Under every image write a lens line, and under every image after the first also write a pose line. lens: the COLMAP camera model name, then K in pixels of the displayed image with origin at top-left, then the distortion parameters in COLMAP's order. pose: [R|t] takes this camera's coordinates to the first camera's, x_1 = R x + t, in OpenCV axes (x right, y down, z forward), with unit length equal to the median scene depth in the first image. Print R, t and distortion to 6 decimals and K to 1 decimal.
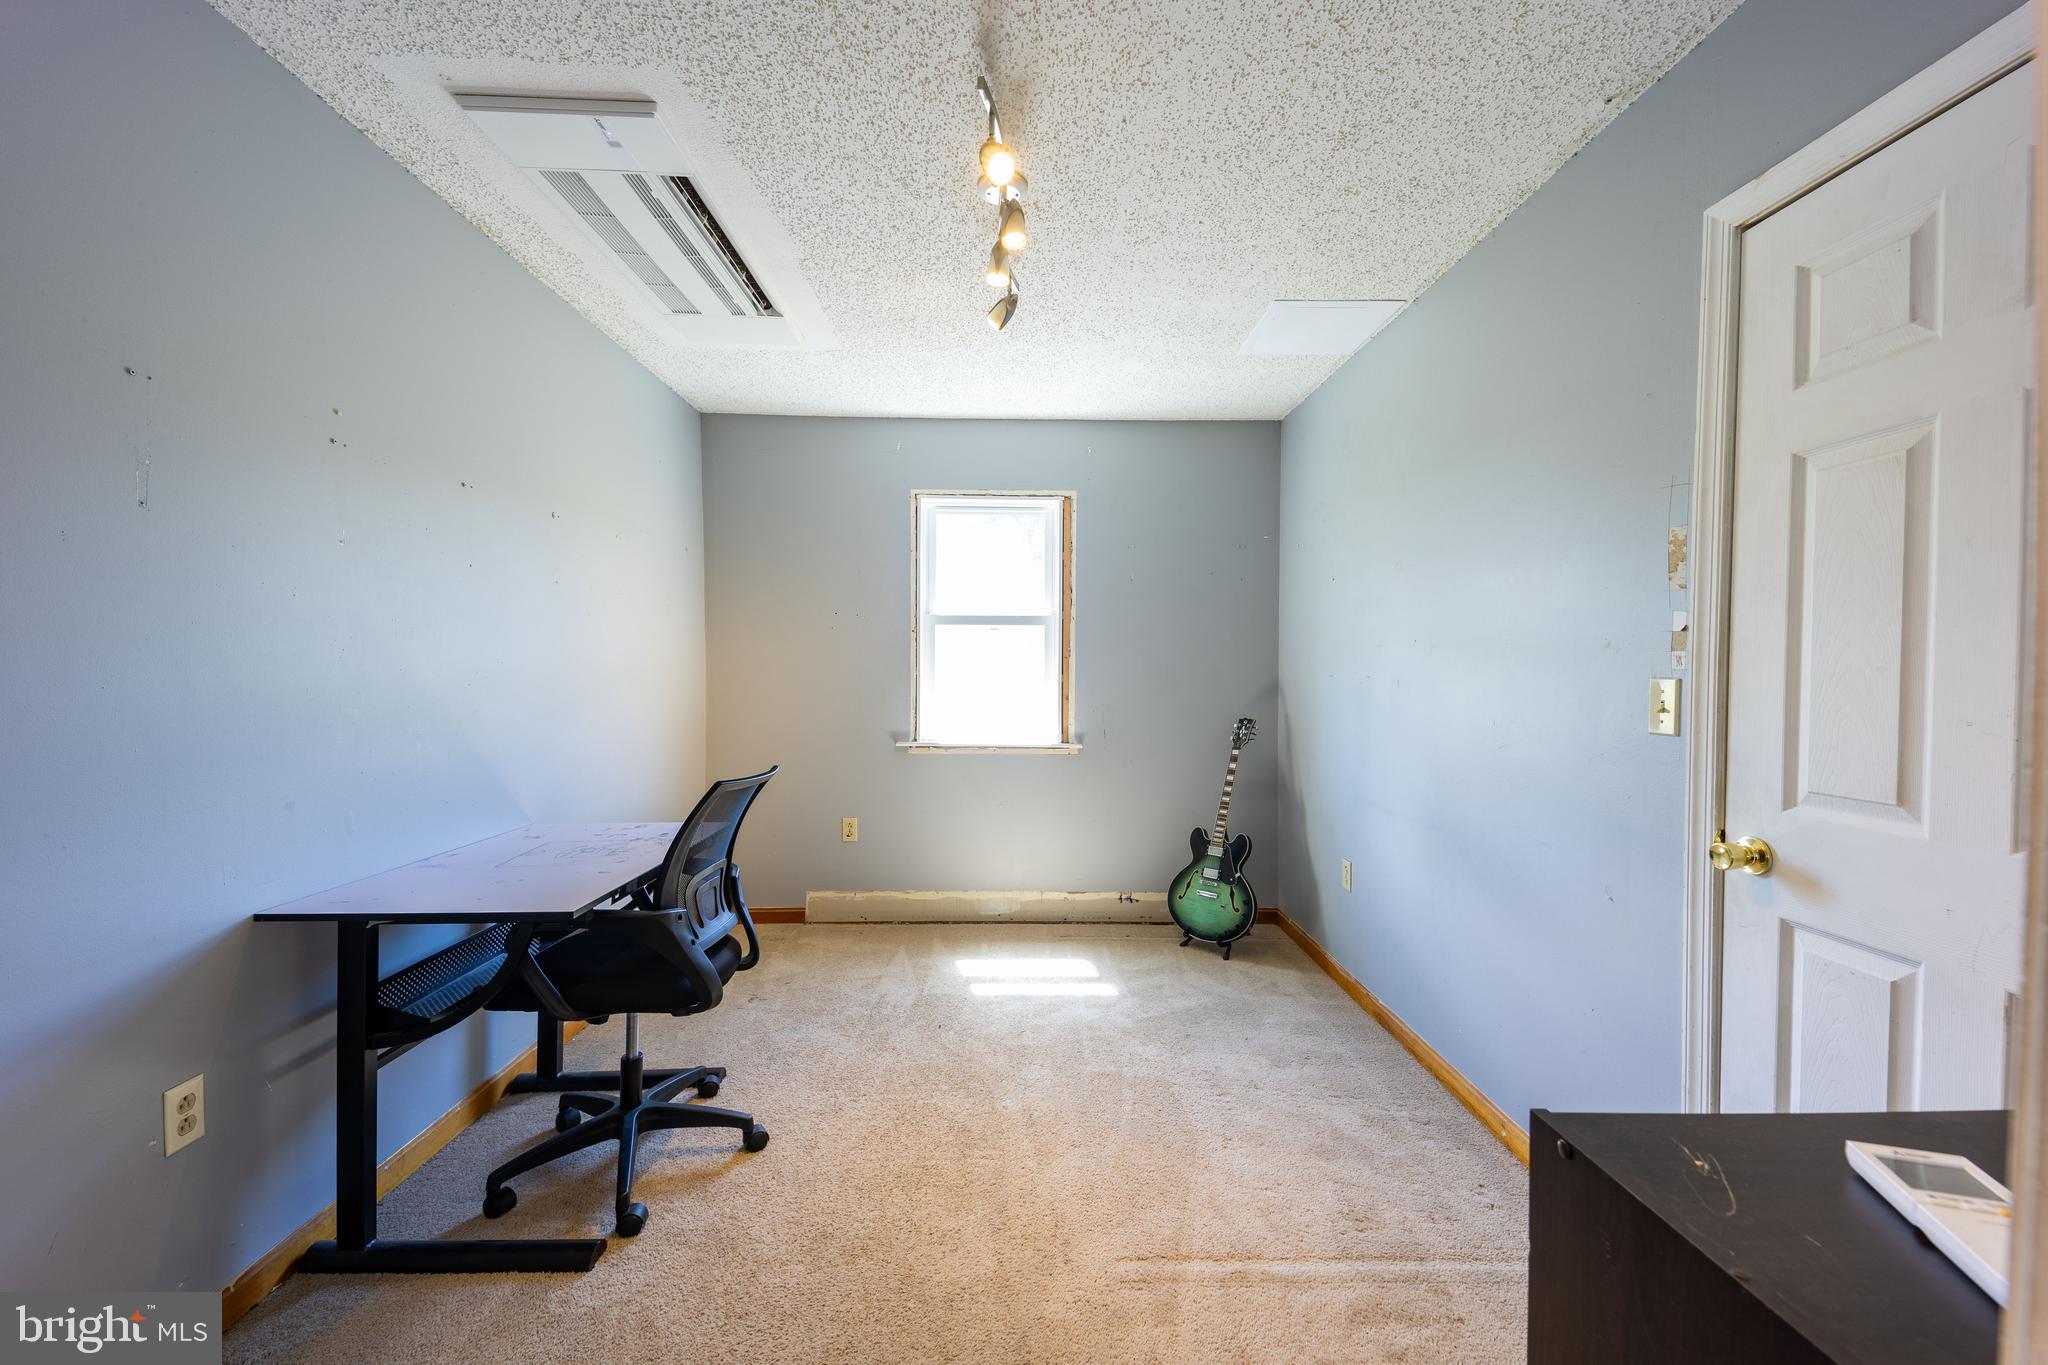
lens RADIAL K [[795.4, 0, 1021.1], [0, 795.4, 682.5], [0, 0, 1]] dist [0.081922, -0.038016]
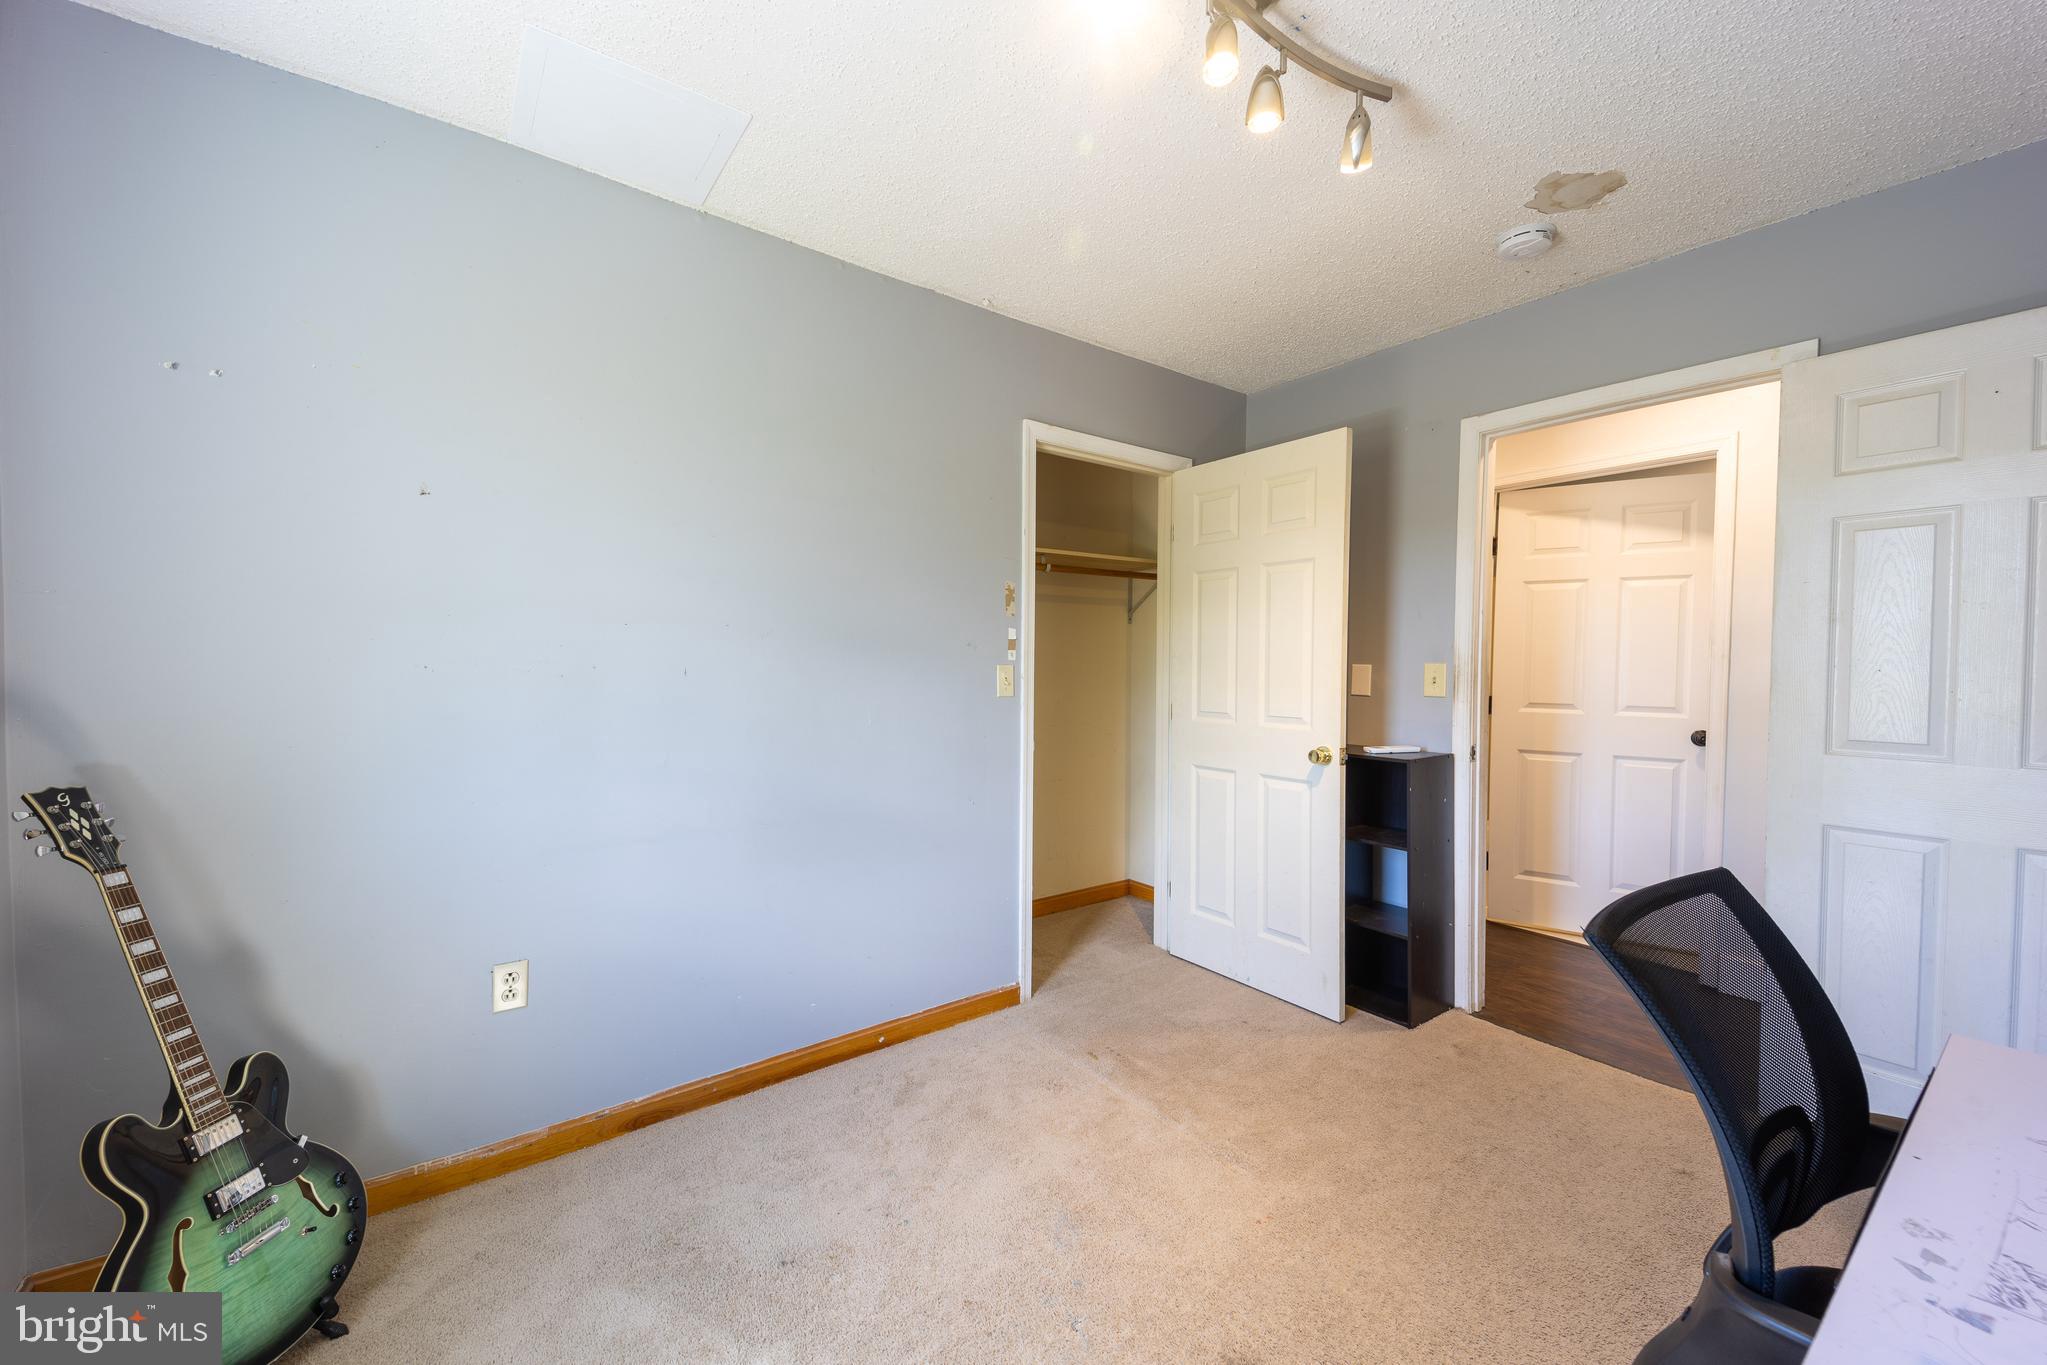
lens RADIAL K [[795.0, 0, 1020.6], [0, 795.0, 682.5], [0, 0, 1]] dist [0.081922, -0.038016]
pose [[-0.589671, -0.030143, 0.807081, -0.430436], [0.005277, 0.999138, 0.041172, -0.026039], [-0.807627, 0.028537, -0.589003, 1.353614]]
